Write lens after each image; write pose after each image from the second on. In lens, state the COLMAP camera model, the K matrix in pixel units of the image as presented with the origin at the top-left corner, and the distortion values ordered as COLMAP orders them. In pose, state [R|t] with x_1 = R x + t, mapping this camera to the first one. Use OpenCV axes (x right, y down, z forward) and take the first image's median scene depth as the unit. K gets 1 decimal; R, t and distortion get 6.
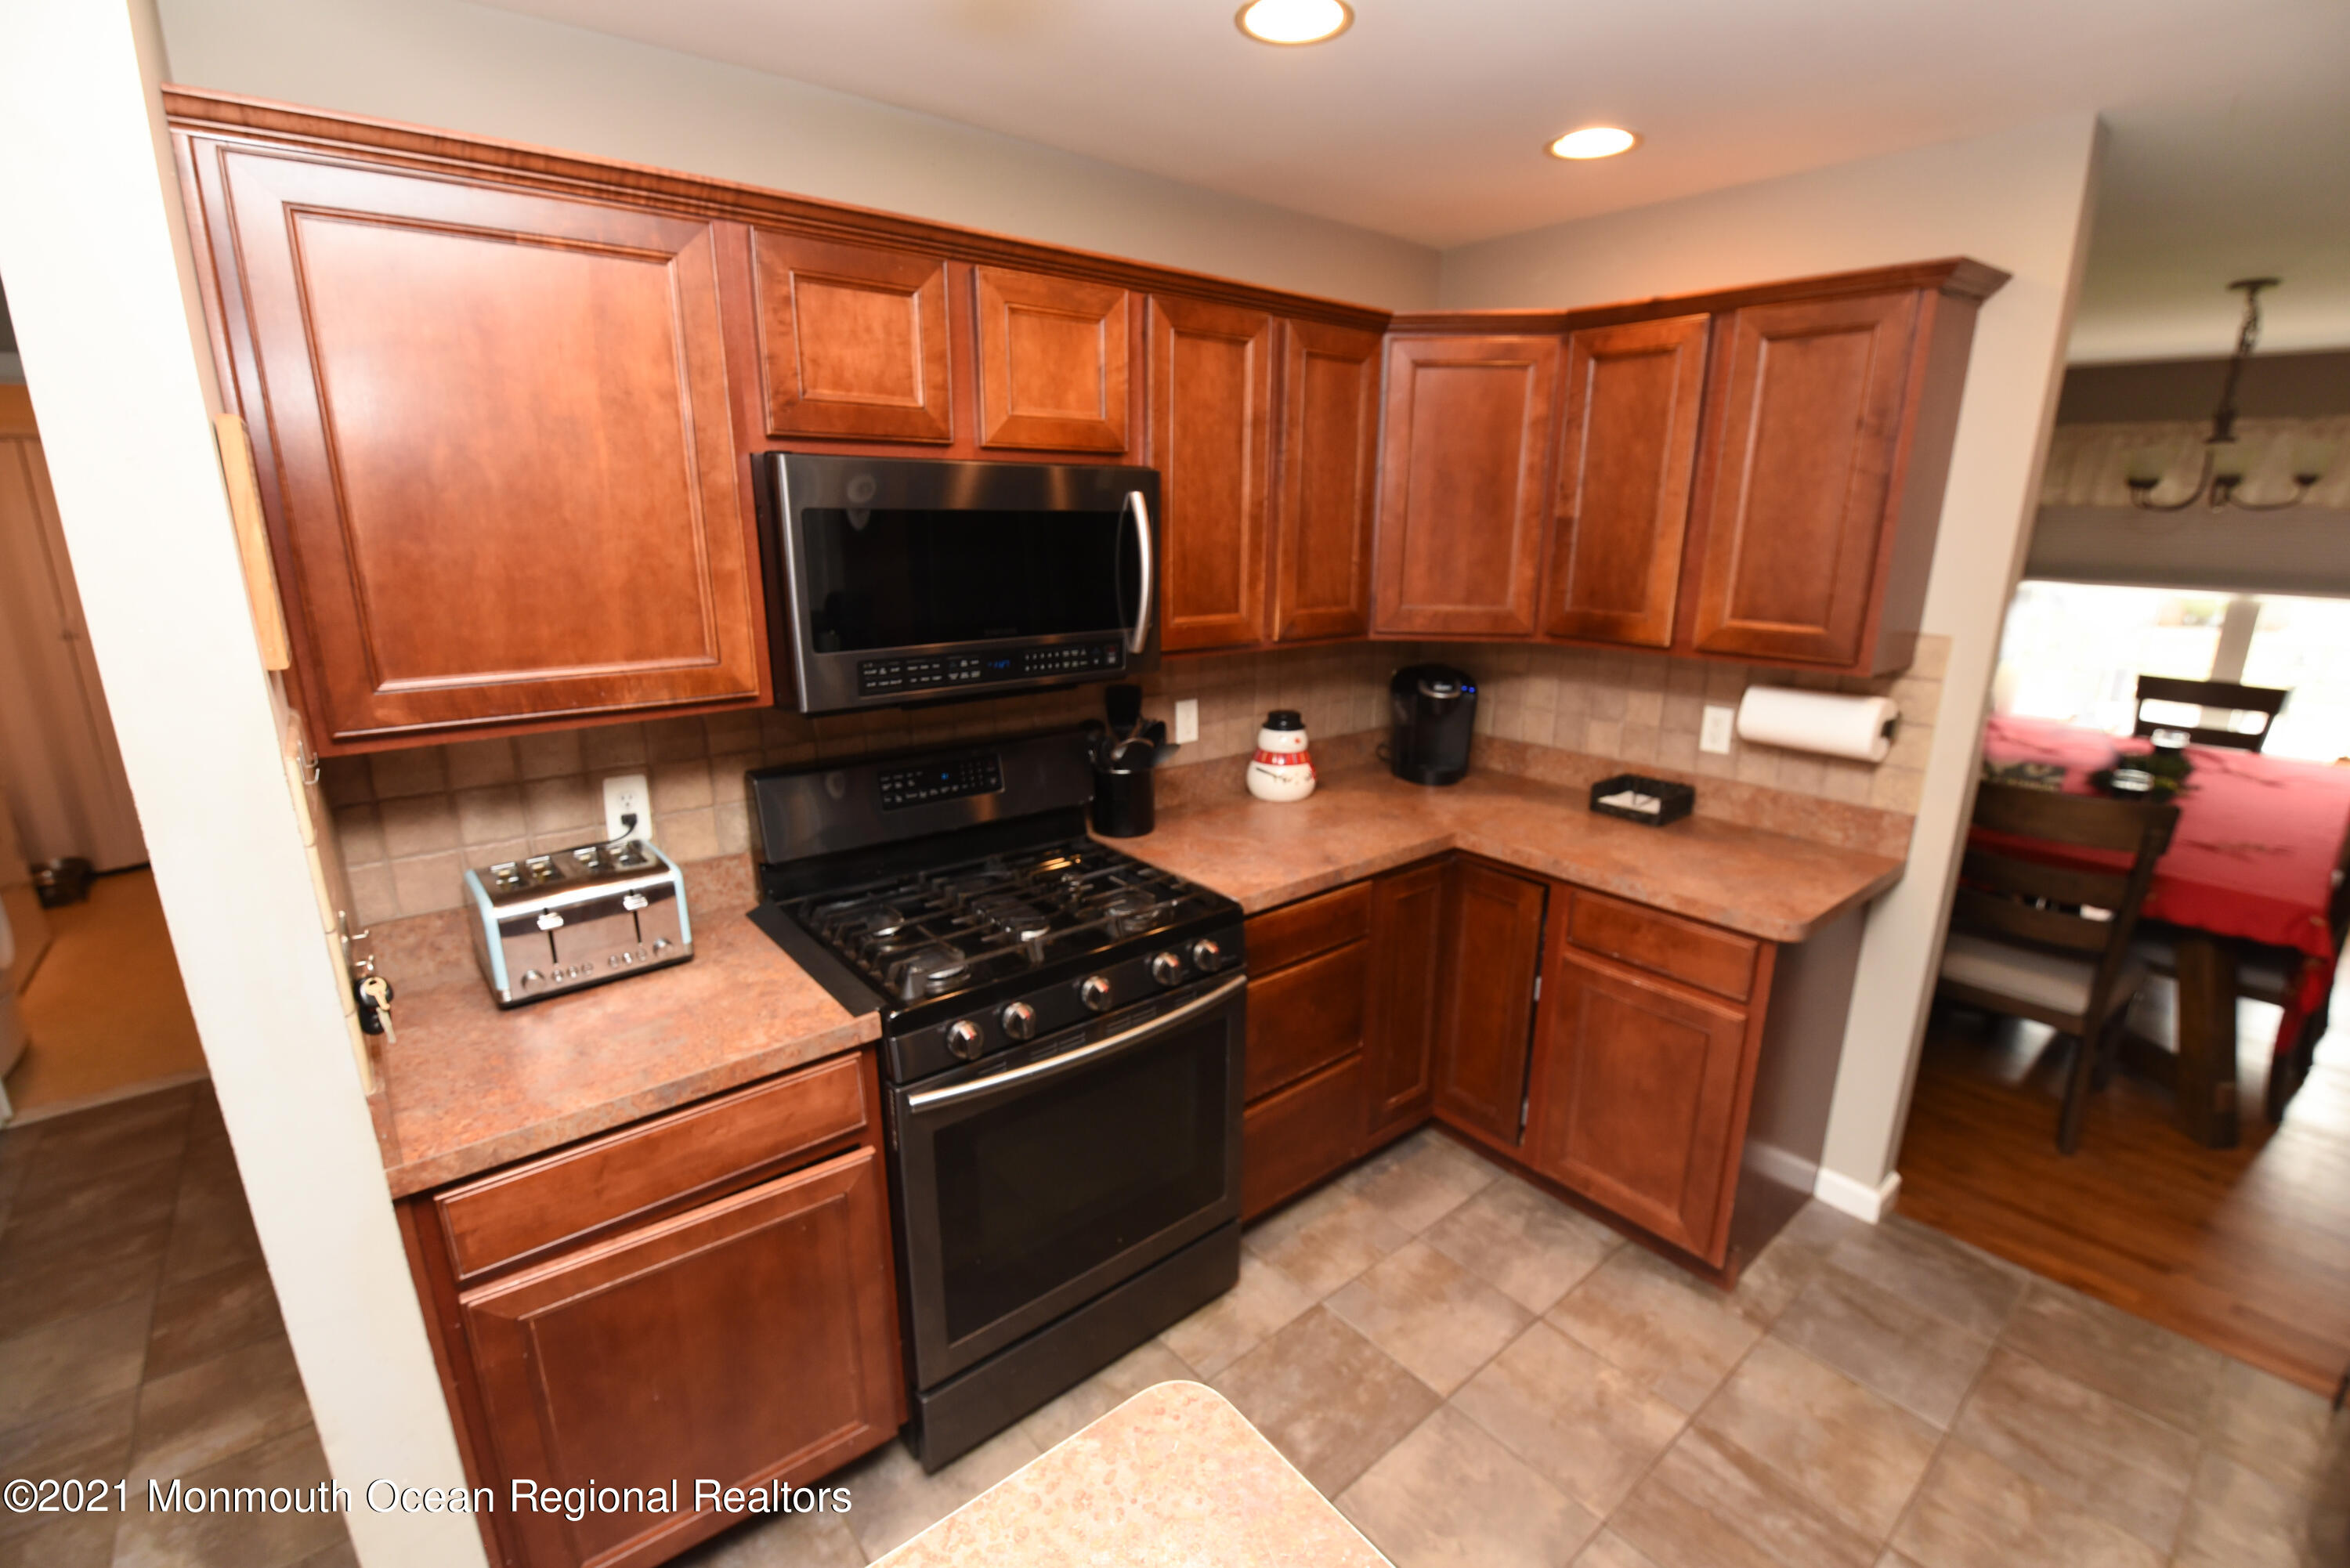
lens RADIAL K [[1024.2, 0, 1164.4], [0, 1024.2, 799.2], [0, 0, 1]] dist [-0.009376, -0.006492]
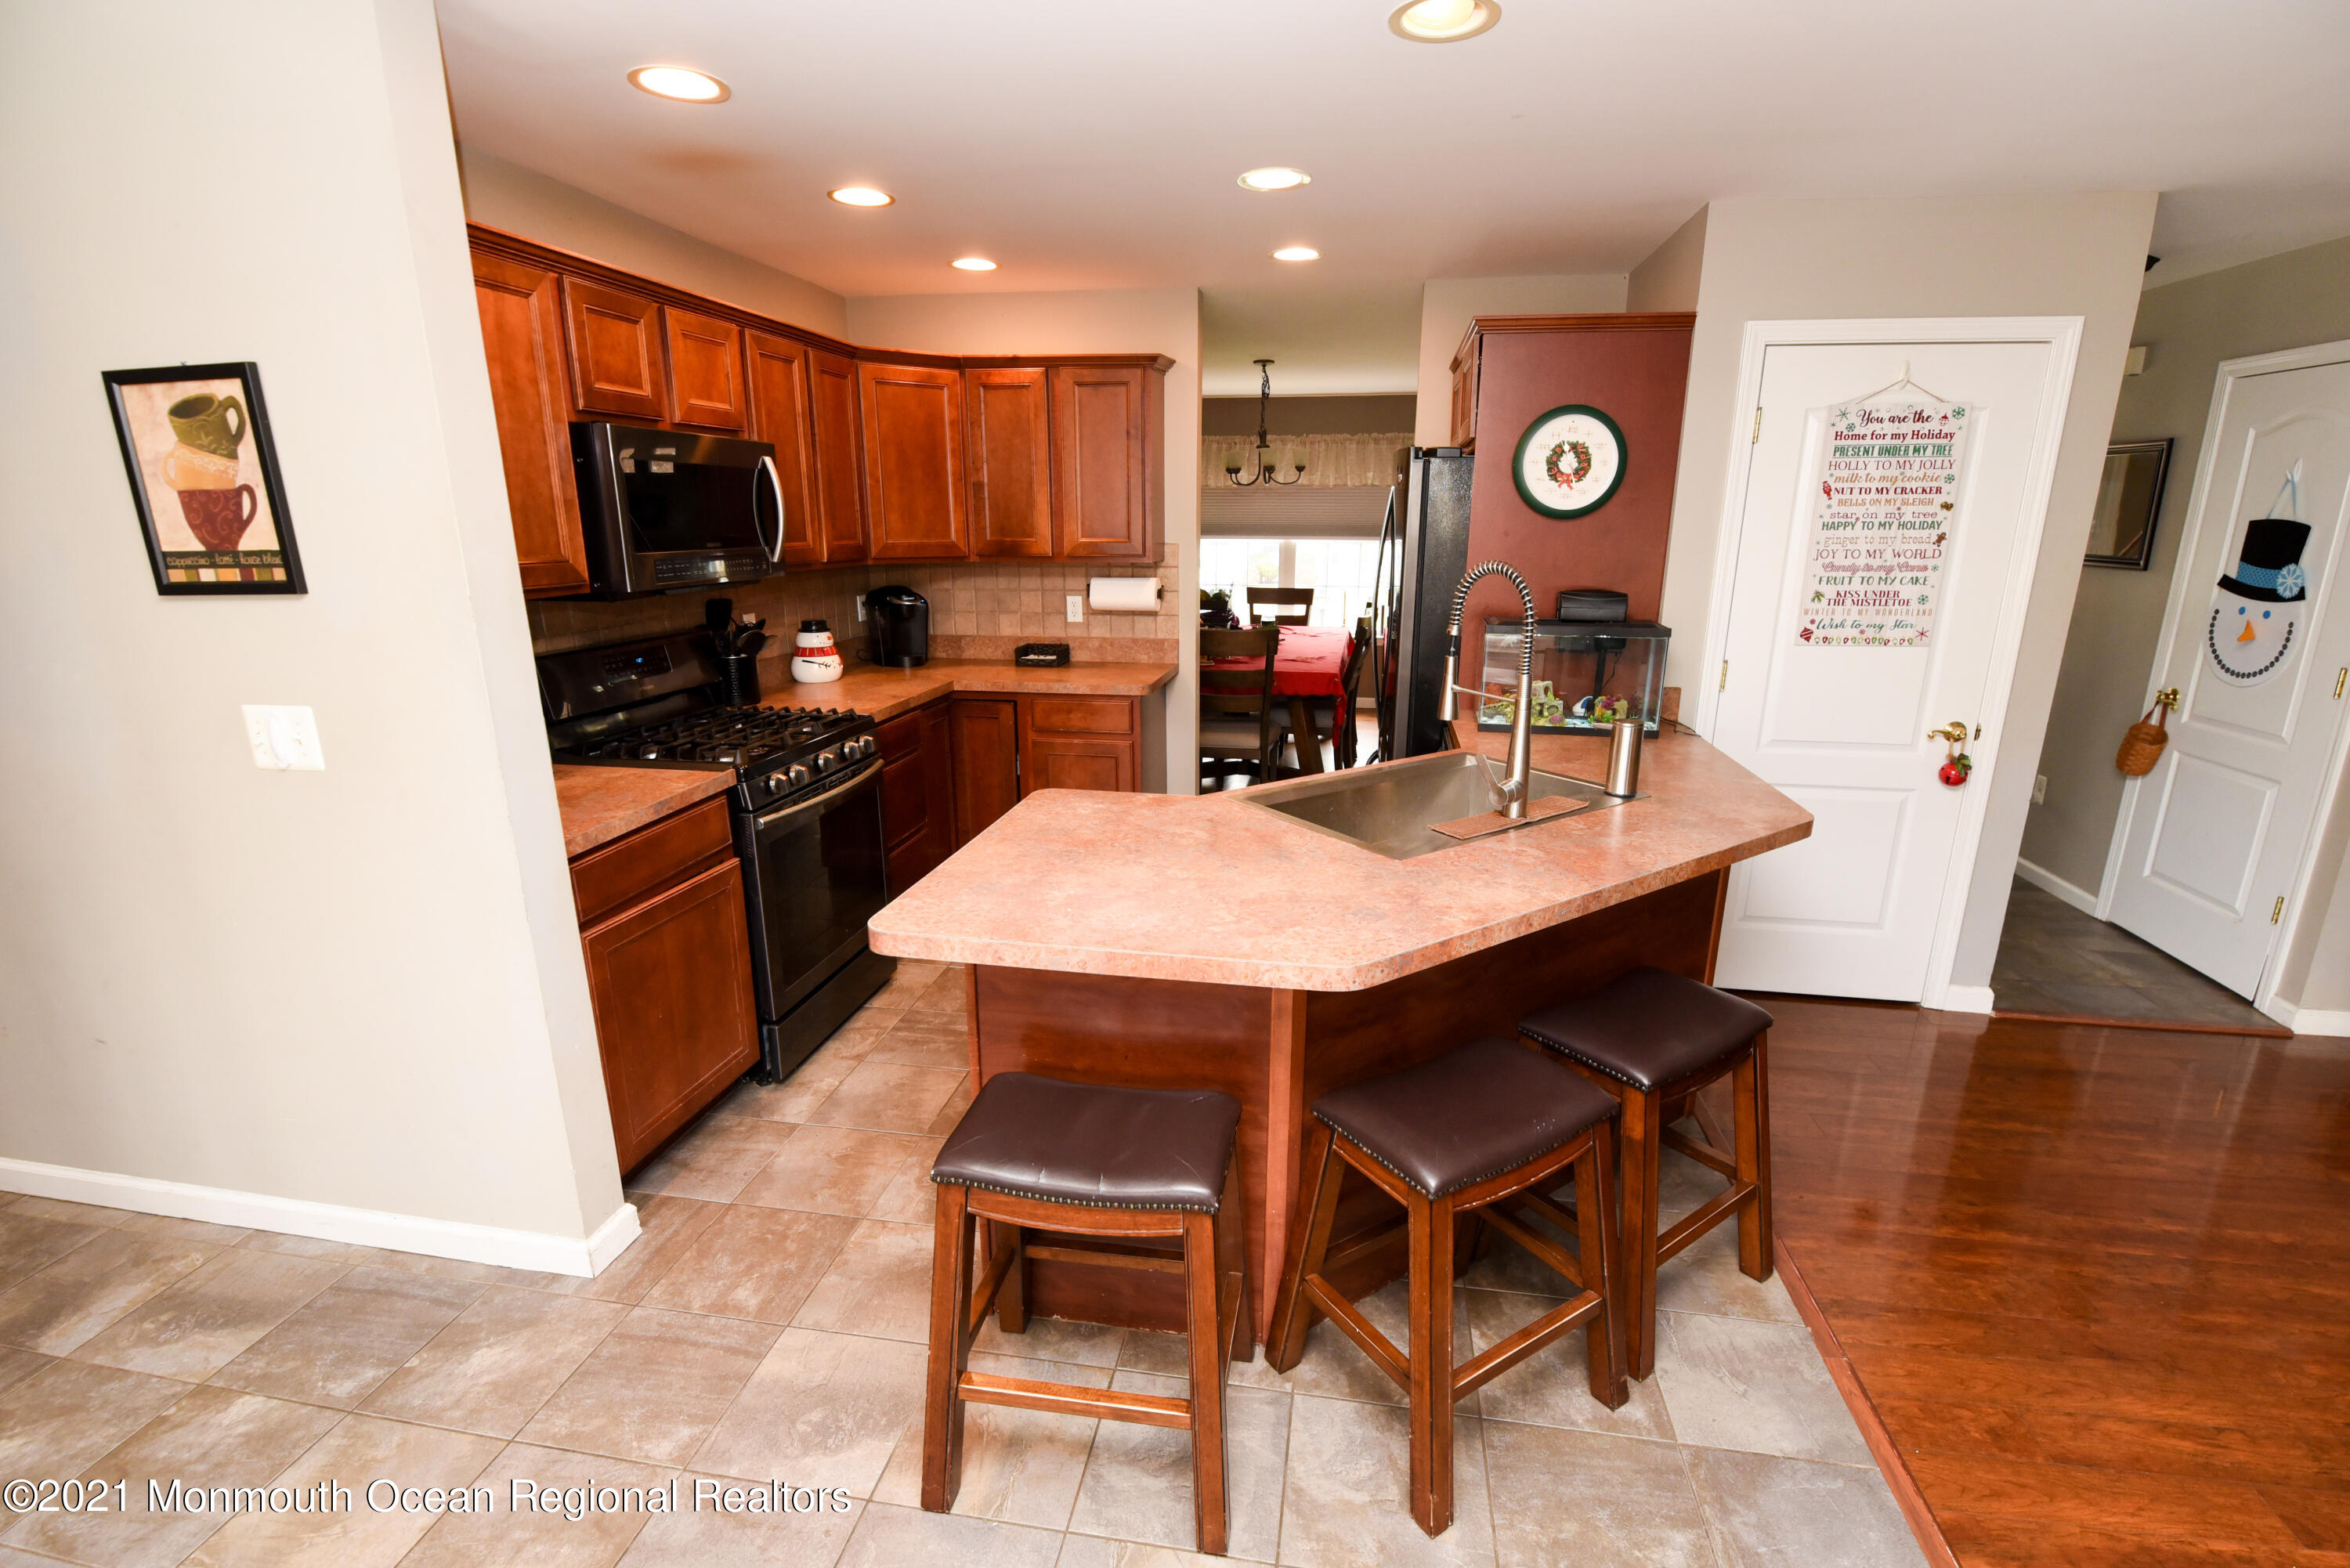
lens RADIAL K [[1033.1, 0, 1186.0], [0, 1033.1, 793.7], [0, 0, 1]] dist [-0.002059, -0.009430]
pose [[0.756212, -0.173792, 0.630824, -0.507929], [0.173217, 0.982858, 0.063130, 0.175084], [-0.630982, 0.061530, 0.773353, -0.477373]]
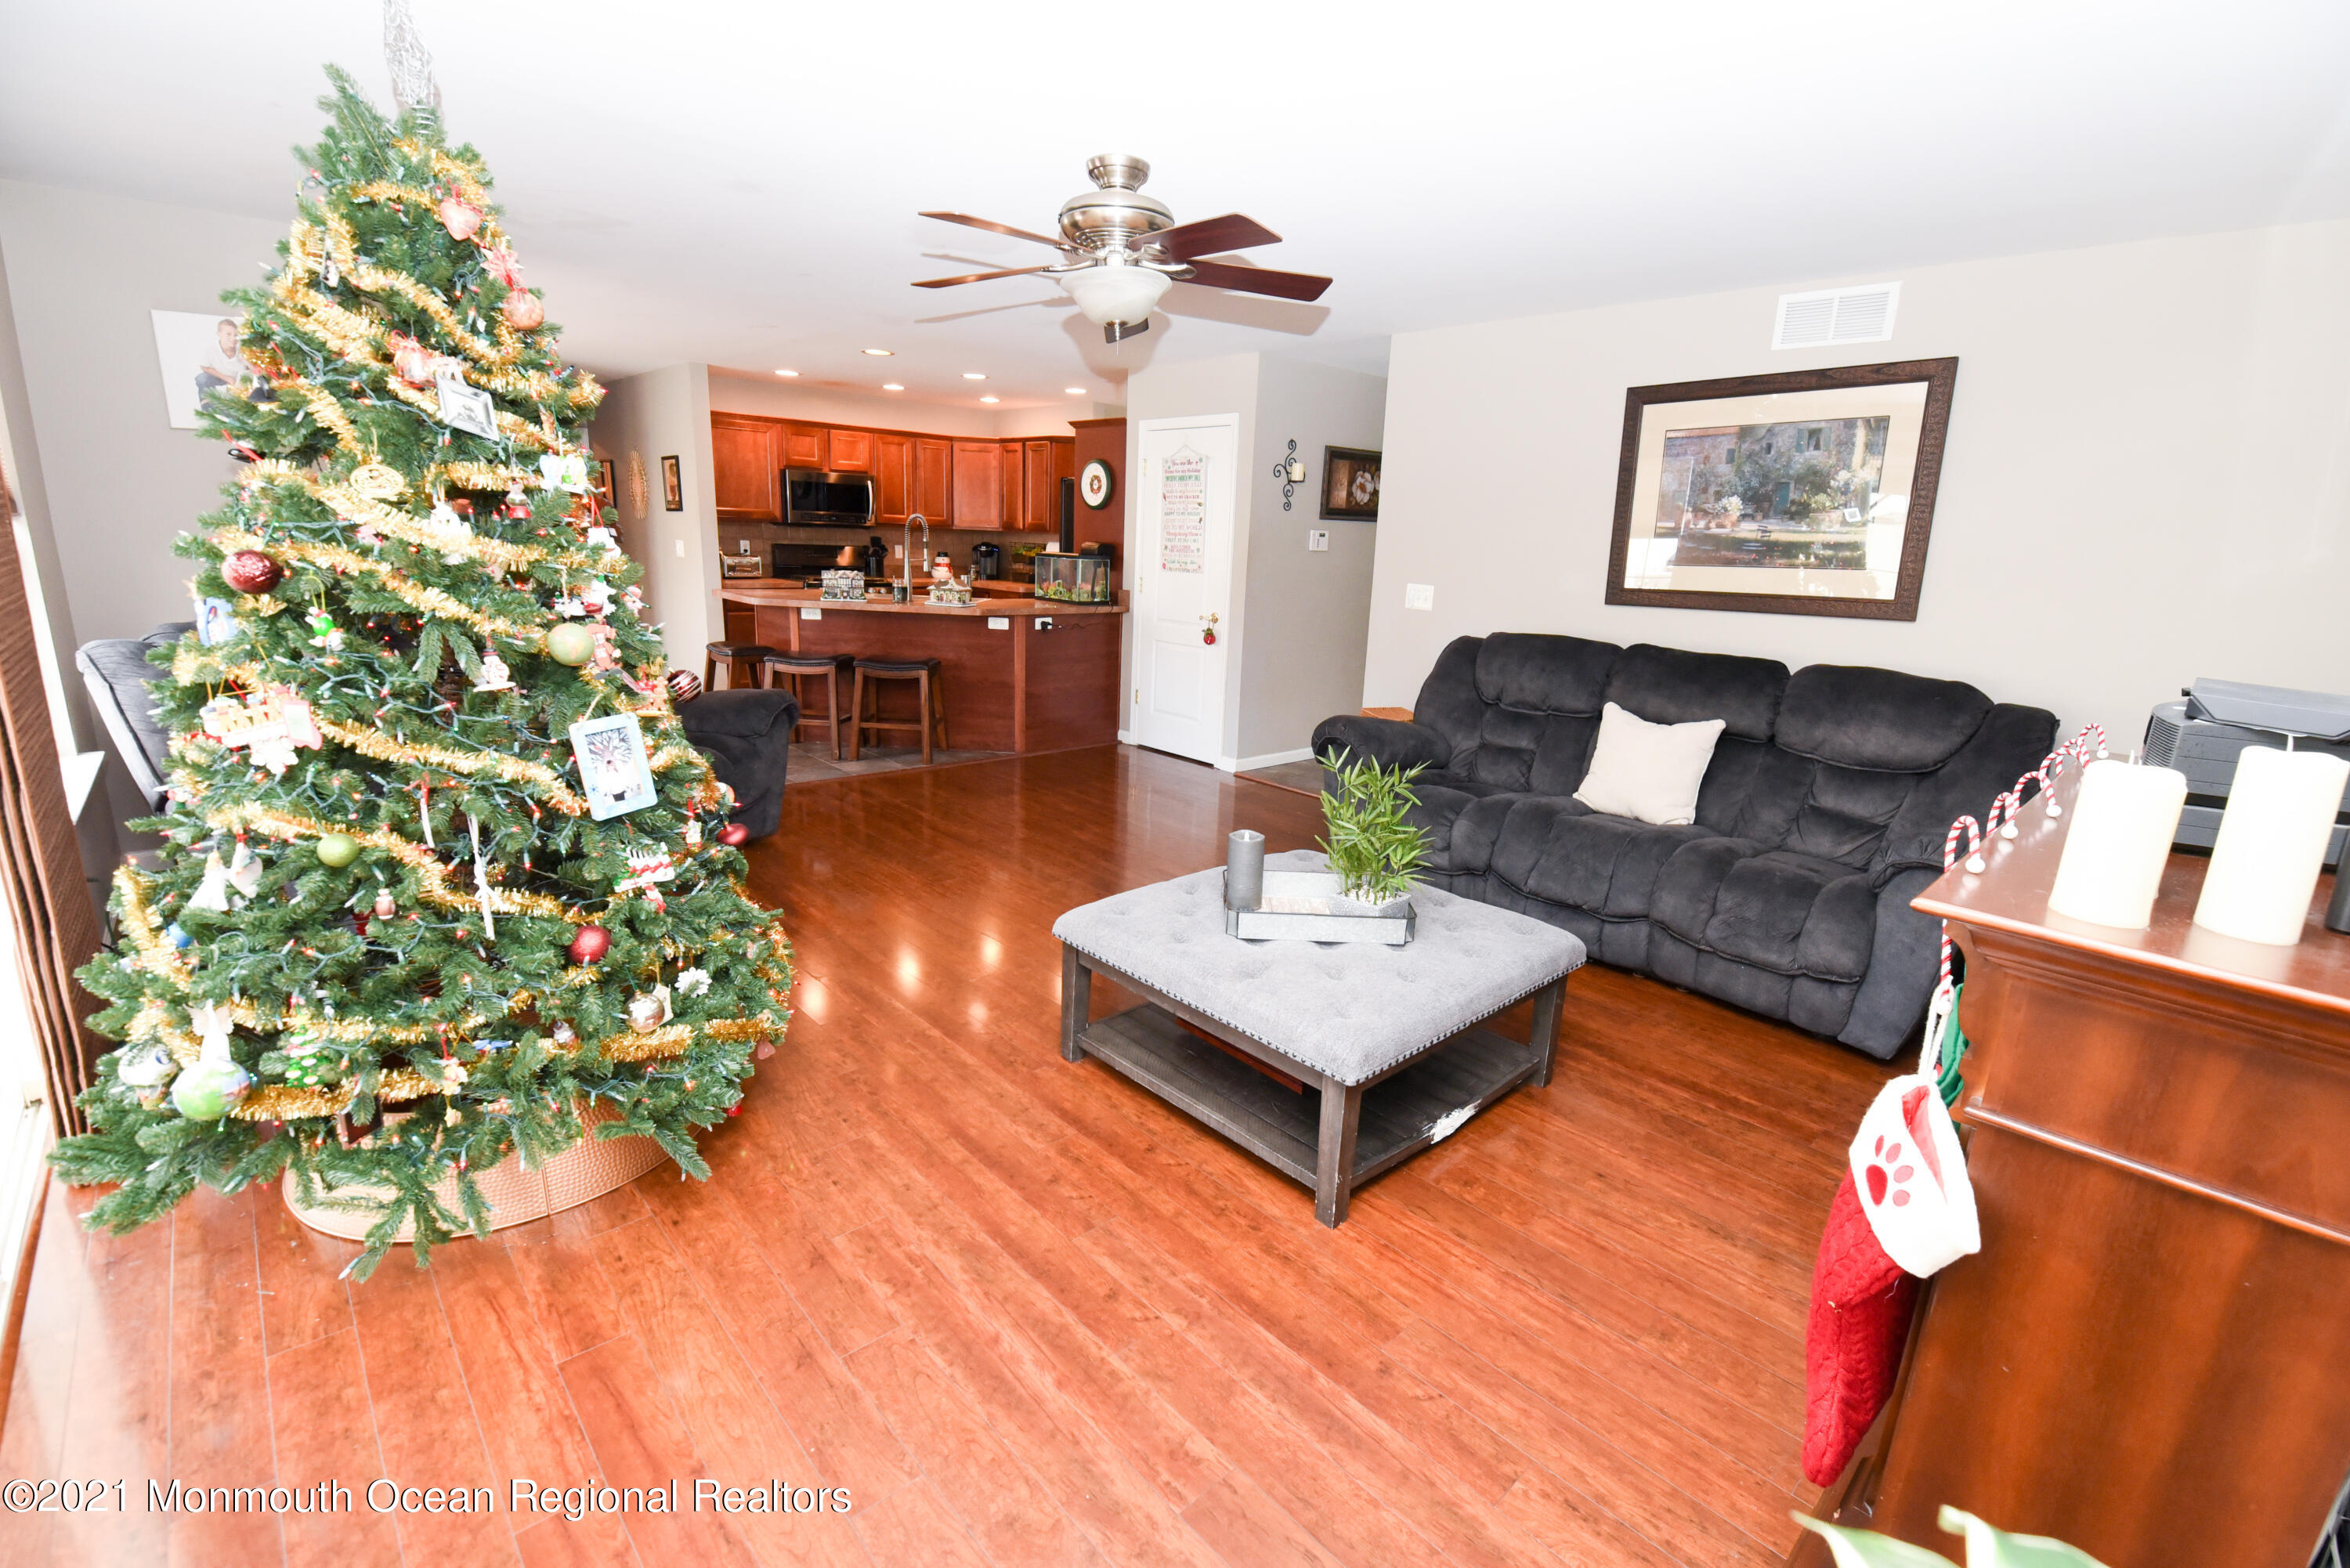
lens RADIAL K [[1024.2, 0, 1164.4], [0, 1024.2, 799.2], [0, 0, 1]] dist [-0.009376, -0.006492]
pose [[0.997969, 0.023745, 0.059117, 0.743555], [-0.023107, 0.999667, -0.011453, 0.813757], [-0.059370, 0.010064, 0.998185, -2.575669]]
